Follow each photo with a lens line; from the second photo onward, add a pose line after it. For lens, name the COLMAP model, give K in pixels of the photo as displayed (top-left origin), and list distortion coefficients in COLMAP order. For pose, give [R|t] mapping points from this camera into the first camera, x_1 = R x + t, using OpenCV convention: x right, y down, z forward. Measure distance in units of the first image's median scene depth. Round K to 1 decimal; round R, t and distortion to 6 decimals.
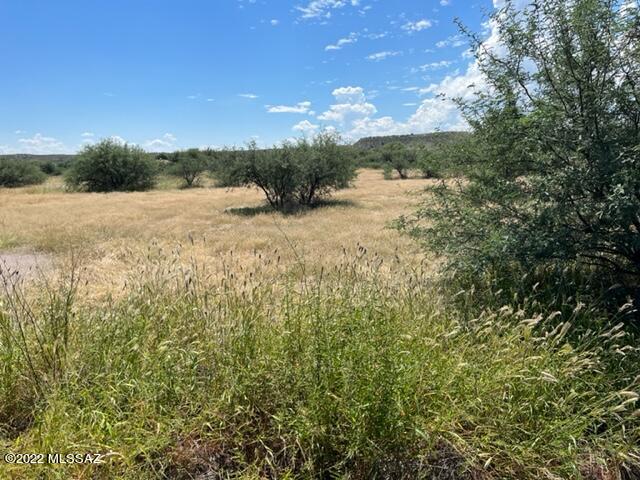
lens RADIAL K [[483.9, 0, 316.9], [0, 483.9, 241.8], [0, 0, 1]] dist [0.065060, -0.079217]
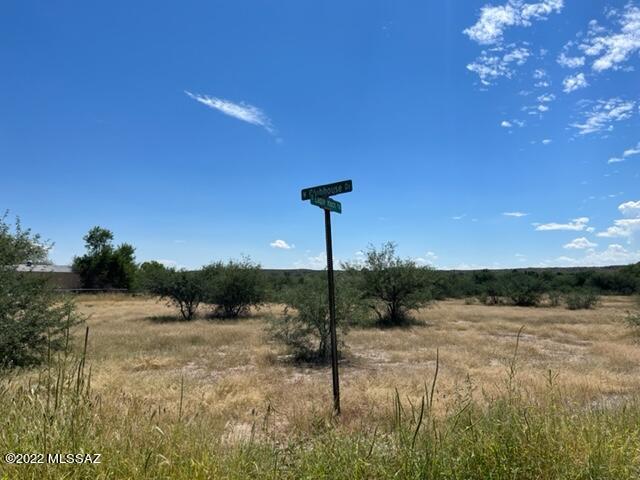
lens RADIAL K [[483.9, 0, 314.6], [0, 483.9, 220.5], [0, 0, 1]] dist [0.065060, -0.079217]
pose [[0.864517, -0.032207, -0.501571, 0.716654], [-0.109457, 0.961927, -0.250429, -0.029068], [0.490540, 0.271401, 0.828077, 0.025751]]
